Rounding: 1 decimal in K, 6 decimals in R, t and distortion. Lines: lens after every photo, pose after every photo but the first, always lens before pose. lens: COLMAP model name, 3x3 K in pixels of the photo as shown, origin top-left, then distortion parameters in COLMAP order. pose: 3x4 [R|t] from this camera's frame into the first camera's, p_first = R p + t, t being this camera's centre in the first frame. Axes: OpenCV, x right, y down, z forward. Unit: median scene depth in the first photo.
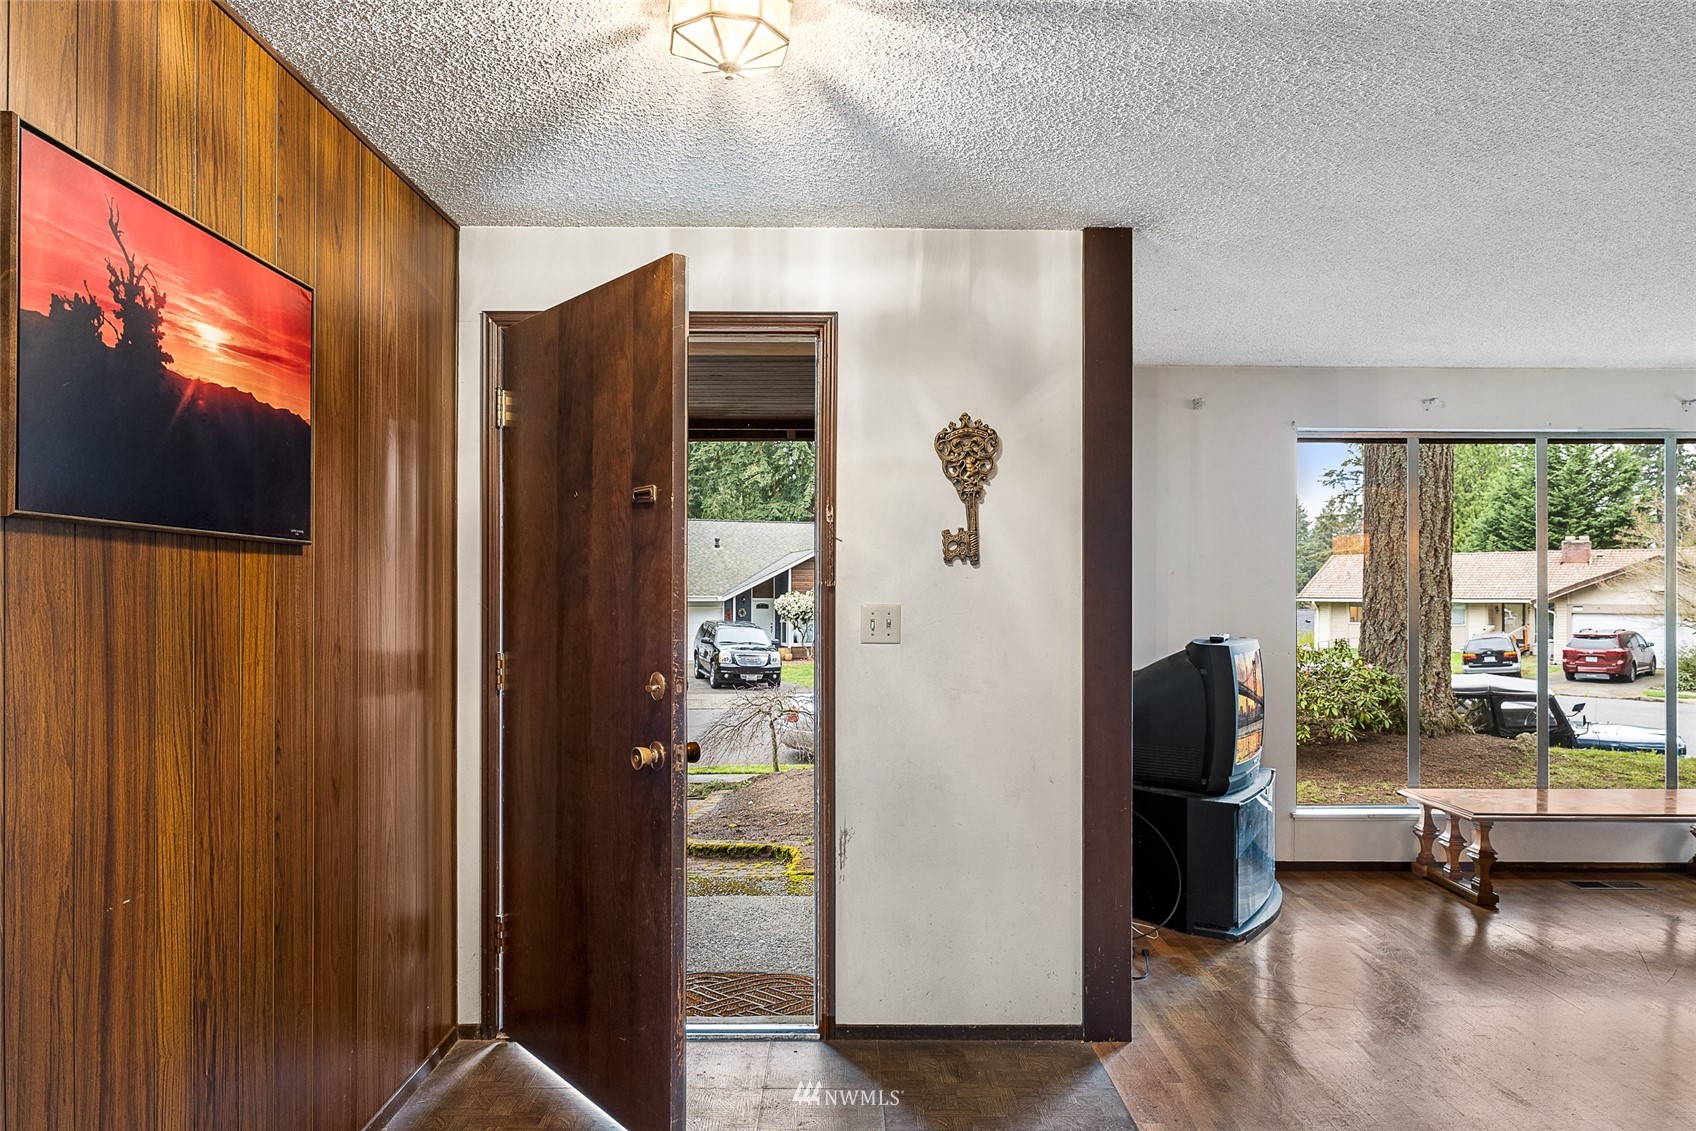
lens RADIAL K [[1059.5, 0, 848.7], [0, 1059.5, 596.3], [0, 0, 1]] dist [-0.026582, 0.000191]
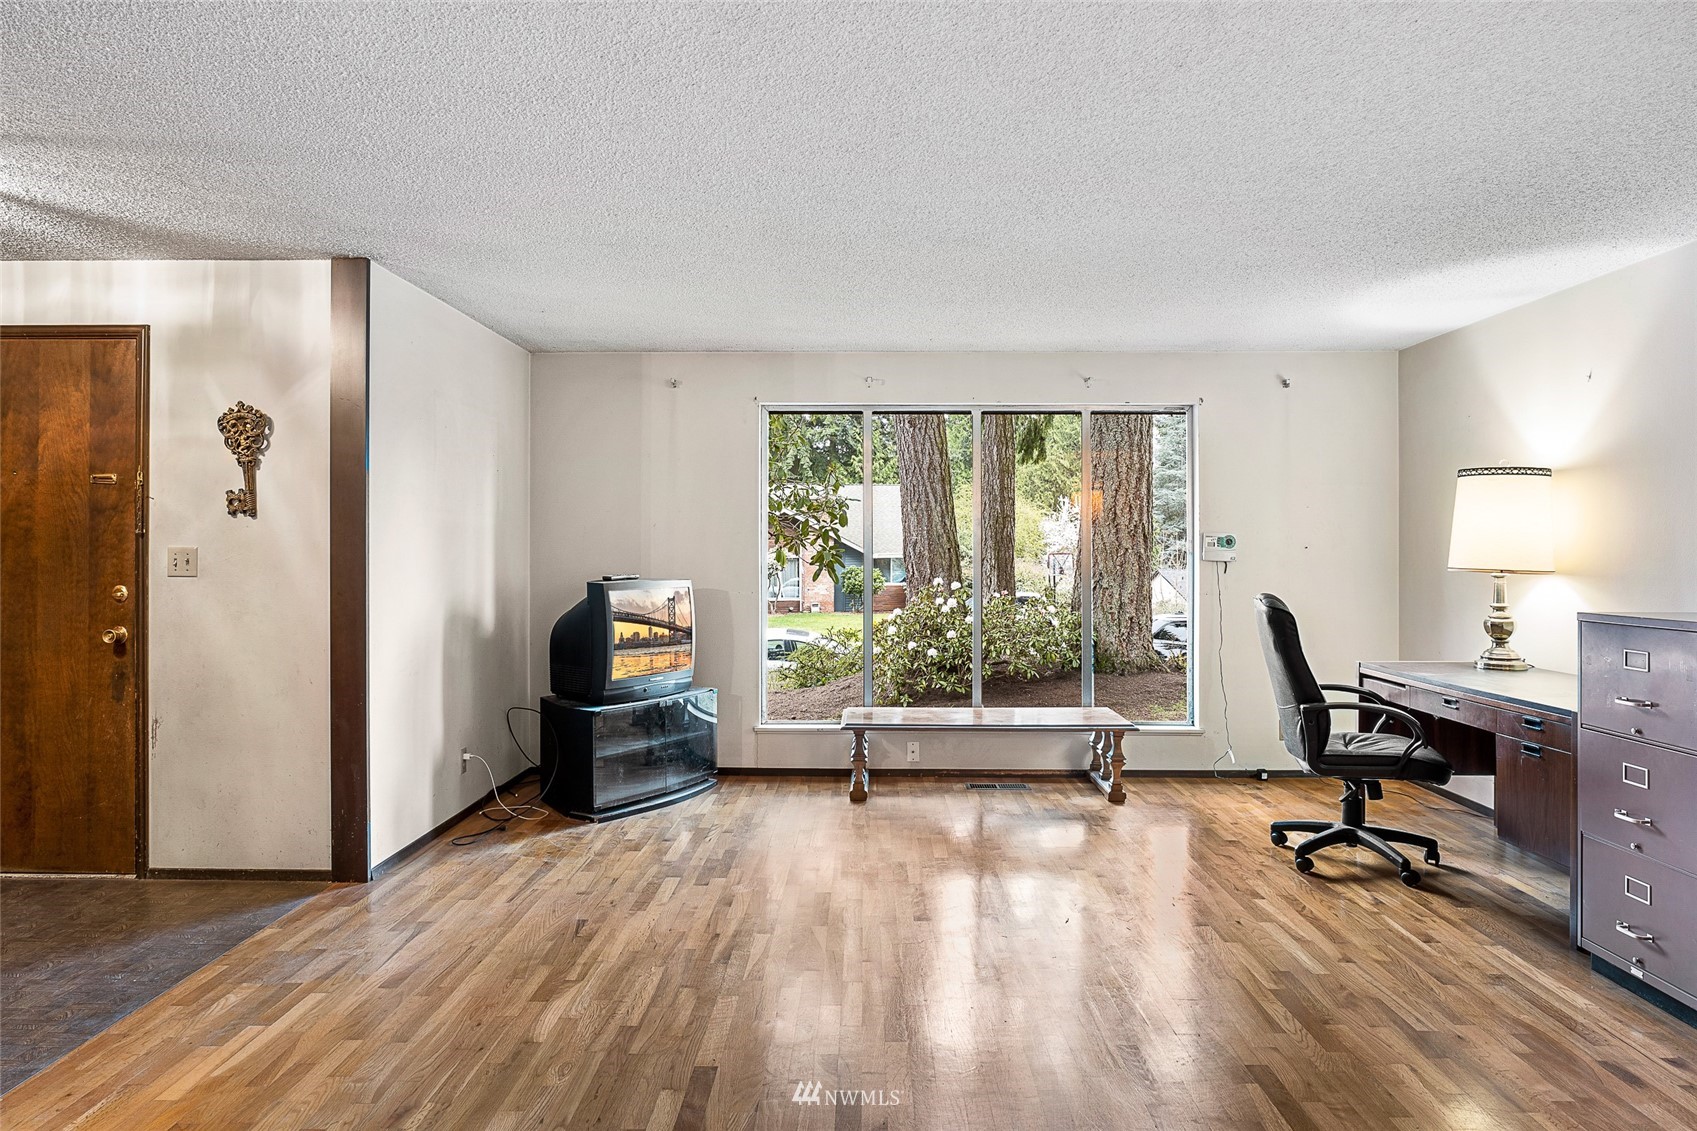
lens RADIAL K [[1017.0, 0, 851.6], [0, 1017.0, 550.9], [0, 0, 1]] dist [-0.031704, 0.015352]
pose [[0.999917, -0.002873, -0.012527, 0.876521], [0.002815, 0.999985, -0.004601, 0.020295], [0.012540, 0.004566, 0.999911, -0.237053]]
